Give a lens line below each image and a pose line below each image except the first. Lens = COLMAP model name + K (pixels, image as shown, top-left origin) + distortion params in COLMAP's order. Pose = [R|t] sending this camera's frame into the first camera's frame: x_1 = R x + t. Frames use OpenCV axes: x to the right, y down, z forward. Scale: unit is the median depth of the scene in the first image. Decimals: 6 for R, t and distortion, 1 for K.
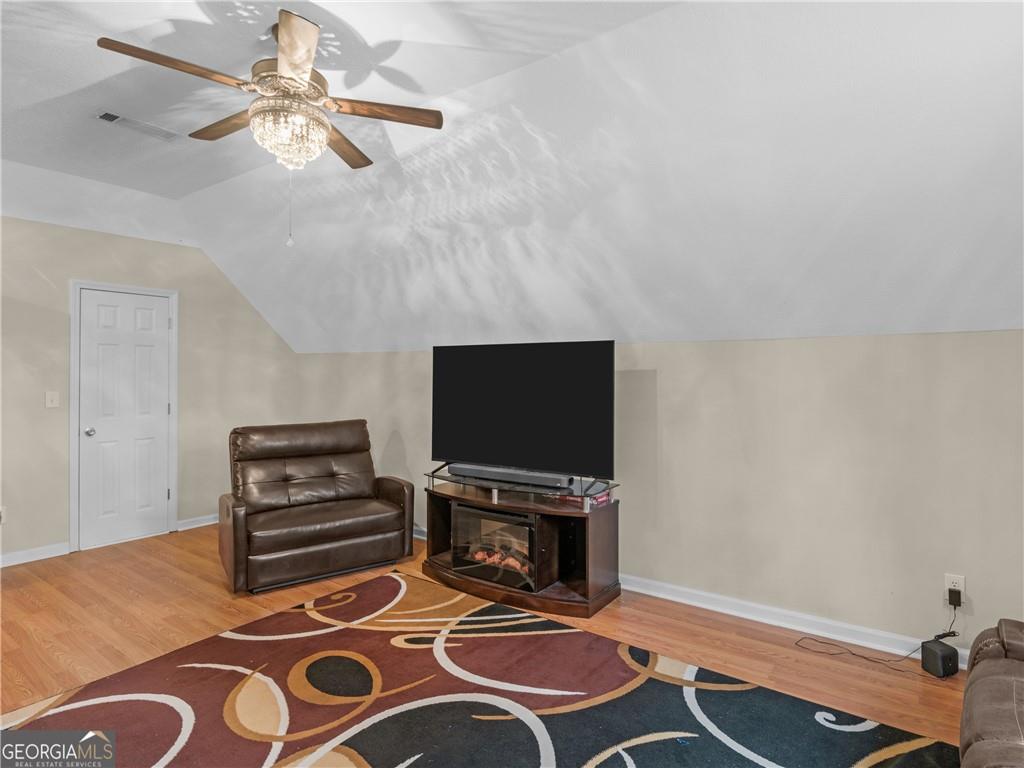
lens RADIAL K [[555.2, 0, 519.5], [0, 555.2, 376.4], [0, 0, 1]] dist [-0.006480, 0.003090]
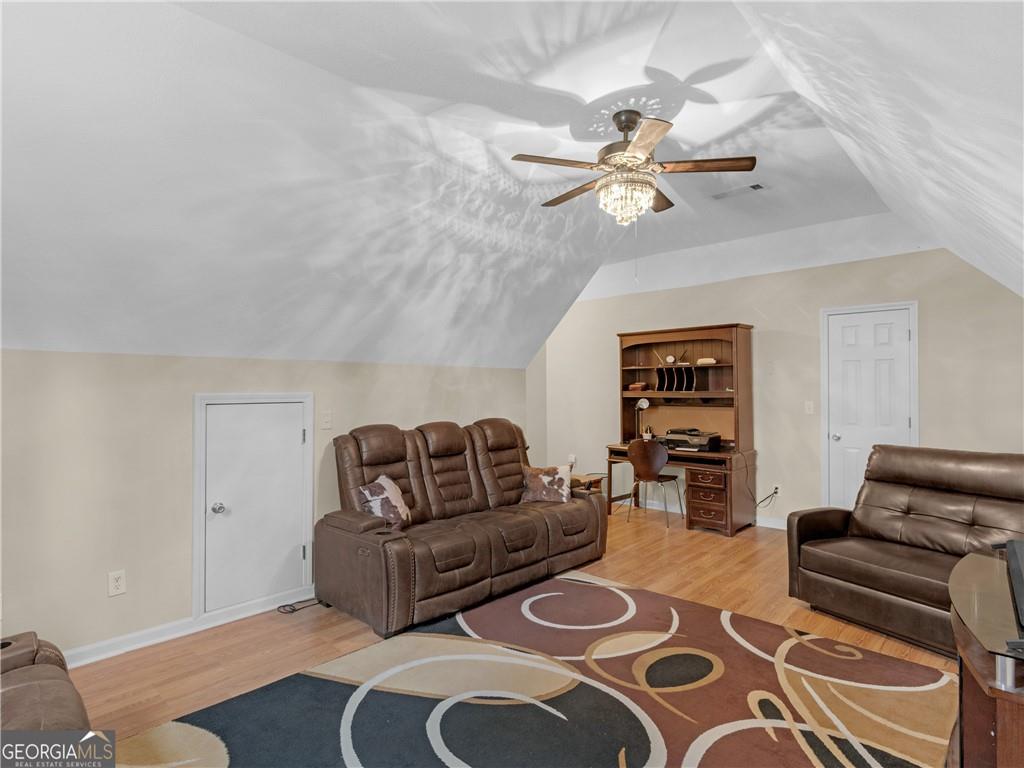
lens RADIAL K [[555.2, 0, 531.7], [0, 555.2, 386.3], [0, 0, 1]] dist [-0.006480, 0.003090]
pose [[-0.102028, -0.003966, -0.994774, 0.642016], [0.000893, 0.999991, -0.004079, -0.003622], [0.994781, -0.001305, -0.102024, 0.686933]]
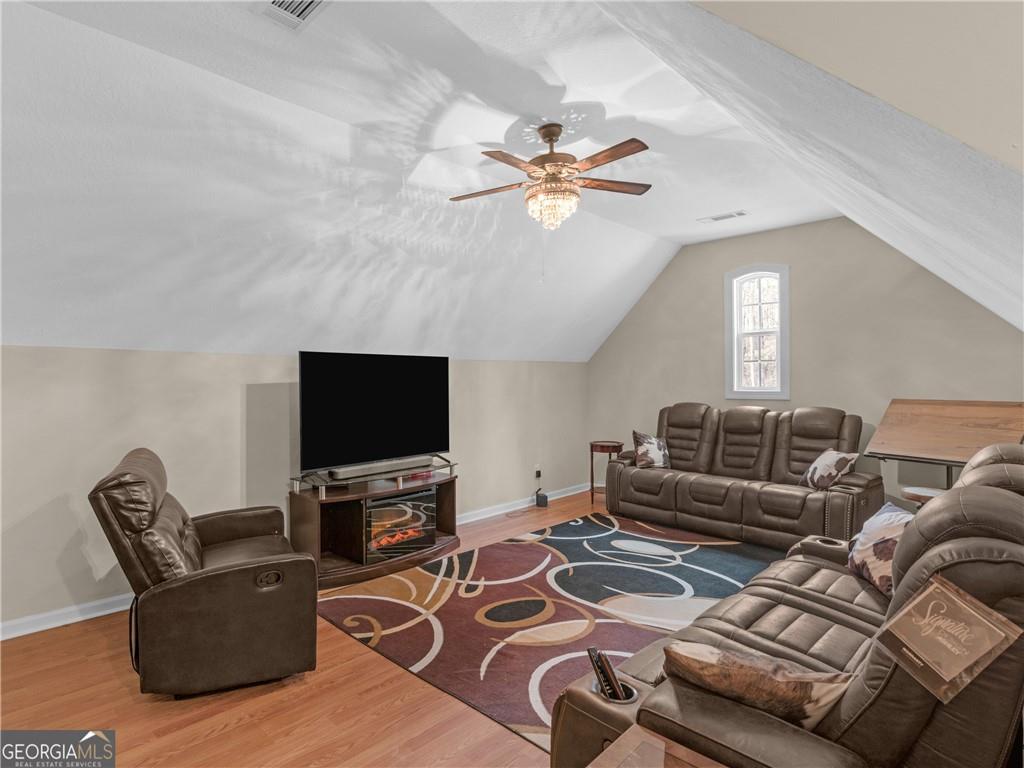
lens RADIAL K [[555.2, 0, 486.1], [0, 555.2, 383.1], [0, 0, 1]] dist [-0.006480, 0.003090]
pose [[0.160659, -0.005067, 0.986997, -1.344679], [0.012426, 0.999918, 0.003111, 0.000617], [-0.986932, 0.011764, 0.160709, 0.709564]]
